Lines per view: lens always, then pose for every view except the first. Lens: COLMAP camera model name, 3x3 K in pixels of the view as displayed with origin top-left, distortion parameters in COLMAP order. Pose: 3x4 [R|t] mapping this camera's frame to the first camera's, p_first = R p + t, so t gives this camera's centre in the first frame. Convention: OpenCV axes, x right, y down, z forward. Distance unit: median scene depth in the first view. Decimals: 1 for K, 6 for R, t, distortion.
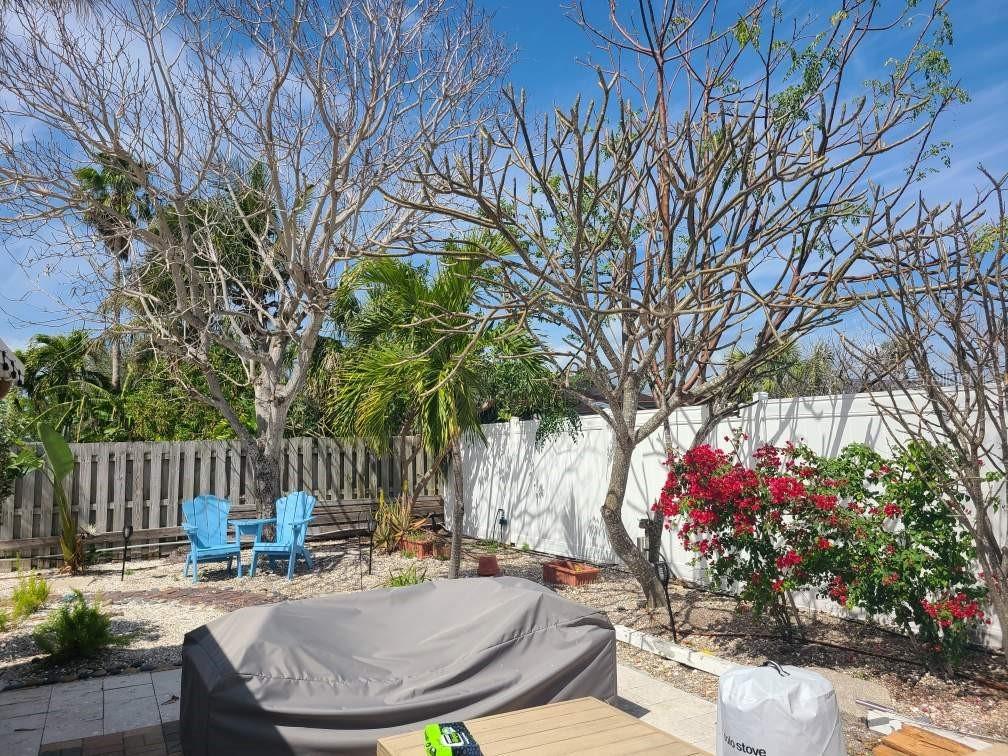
lens RADIAL K [[750.7, 0, 509.0], [0, 750.7, 377.2], [0, 0, 1]] dist [0.038354, -0.006975]
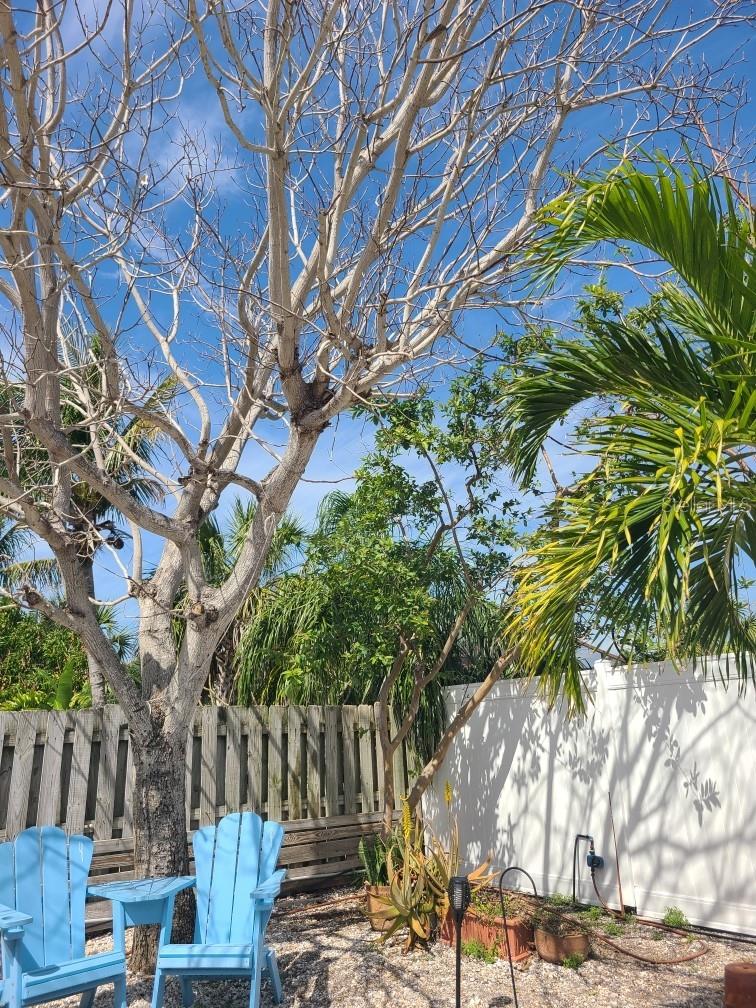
lens RADIAL K [[750.7, 0, 371.7], [0, 750.7, 502.8], [0, 0, 1]] dist [0.038354, -0.006975]
pose [[0.993267, 0.015636, 0.114787, -0.230660], [0.009783, 0.975988, -0.217604, 0.060155], [-0.115433, 0.217262, 0.969264, 0.440497]]
